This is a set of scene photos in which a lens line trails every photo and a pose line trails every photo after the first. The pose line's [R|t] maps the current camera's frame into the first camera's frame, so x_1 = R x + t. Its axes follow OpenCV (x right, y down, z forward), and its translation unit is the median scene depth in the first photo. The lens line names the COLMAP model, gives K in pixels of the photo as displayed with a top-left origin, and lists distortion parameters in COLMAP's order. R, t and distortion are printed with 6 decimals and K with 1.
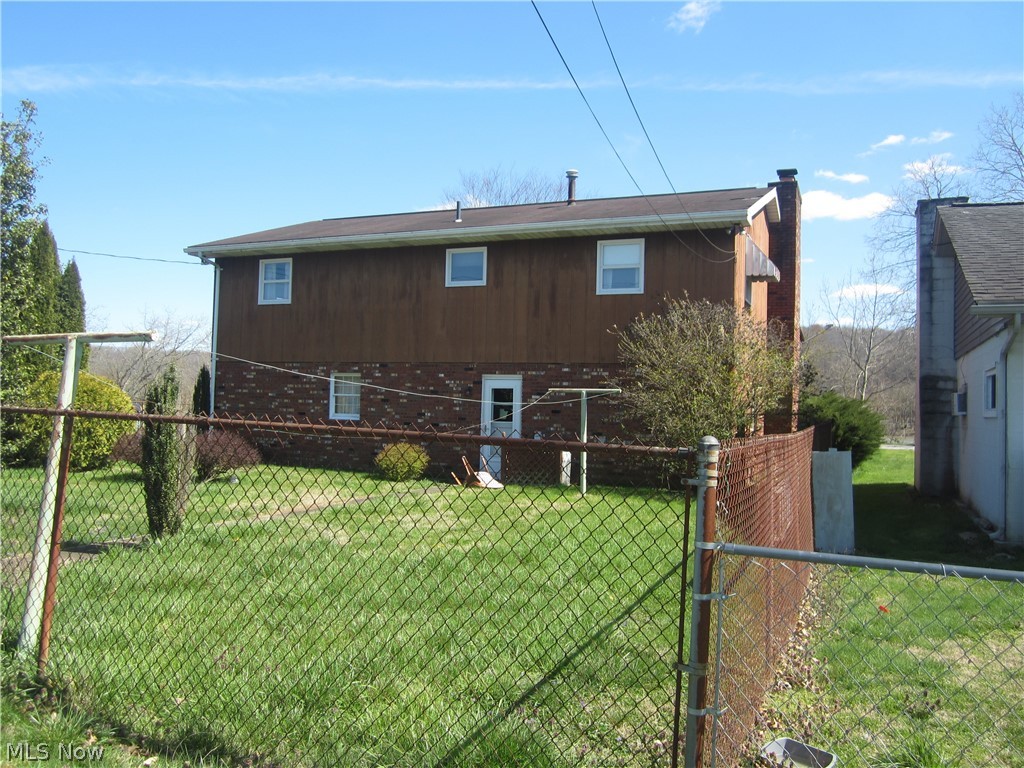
lens RADIAL K [[842.3, 0, 510.0], [0, 842.3, 381.0], [0, 0, 1]] dist [-0.054845, 0.022992]
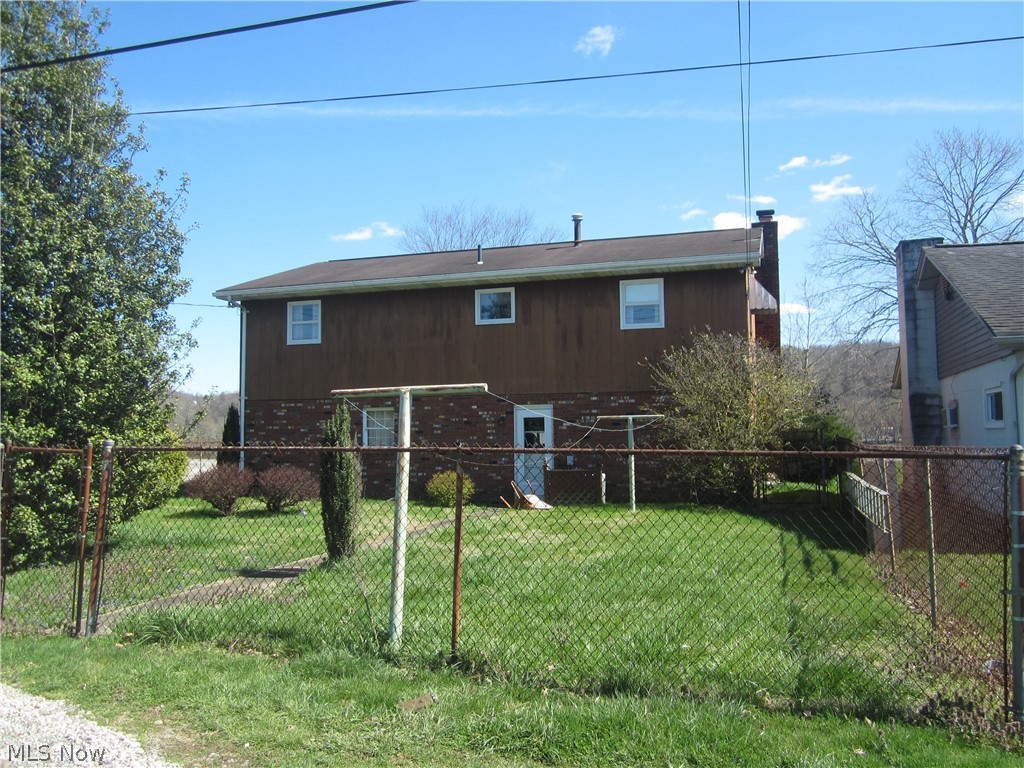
lens RADIAL K [[842.3, 0, 514.2], [0, 842.3, 379.0], [0, 0, 1]] dist [-0.054845, 0.022992]
pose [[0.995145, -0.028675, 0.094149, -0.135640], [0.031815, 0.998981, -0.032024, -0.006703], [-0.093135, 0.034864, 0.995043, -0.077383]]
